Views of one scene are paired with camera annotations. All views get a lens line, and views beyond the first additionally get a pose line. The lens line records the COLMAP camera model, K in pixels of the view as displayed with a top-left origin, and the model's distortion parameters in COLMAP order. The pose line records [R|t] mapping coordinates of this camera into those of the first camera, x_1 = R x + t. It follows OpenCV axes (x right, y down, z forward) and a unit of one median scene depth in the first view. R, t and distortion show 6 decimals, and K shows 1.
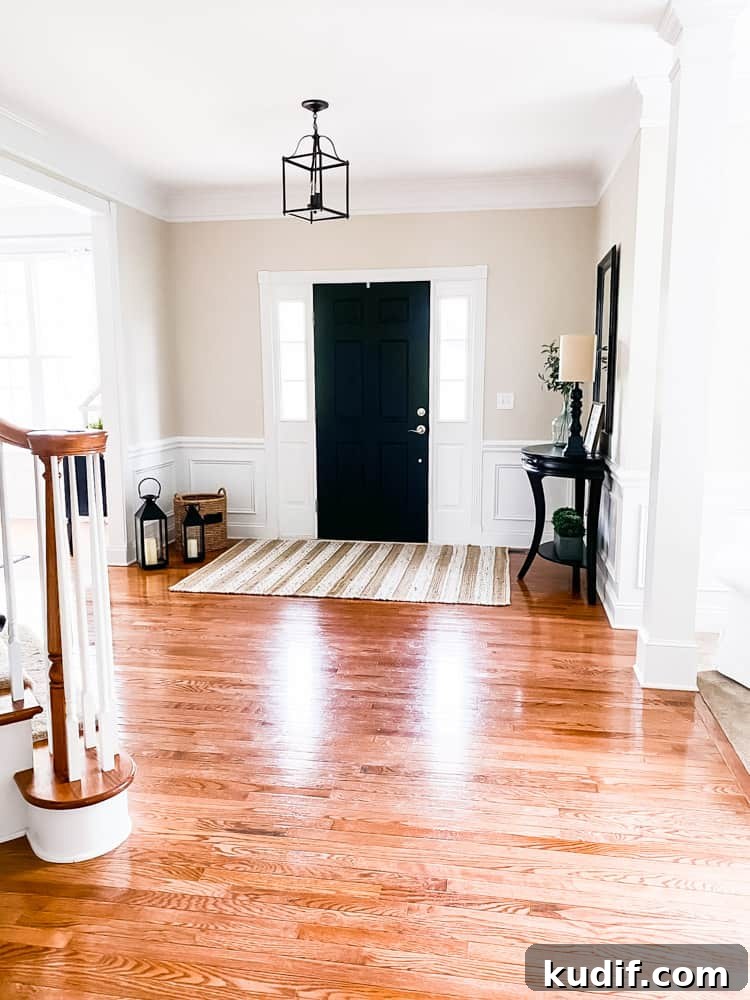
lens RADIAL K [[774.3, 0, 375.2], [0, 774.3, 494.5], [0, 0, 1]] dist [0.018079, -0.008669]
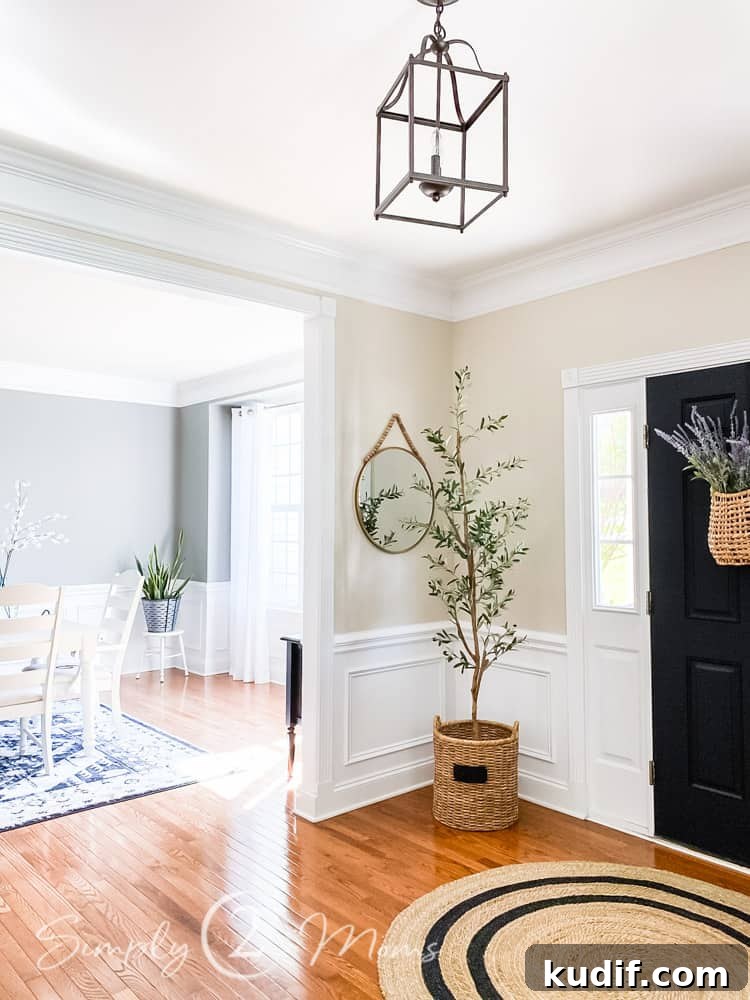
lens RADIAL K [[767.6, 0, 376.1], [0, 767.6, 489.8], [0, 0, 1]] dist [0.022471, -0.007984]
pose [[0.772080, -0.026178, -0.634986, 0.202671], [-0.097207, 0.982530, -0.158700, -0.123691], [0.628047, 0.184254, 0.756047, 0.717111]]
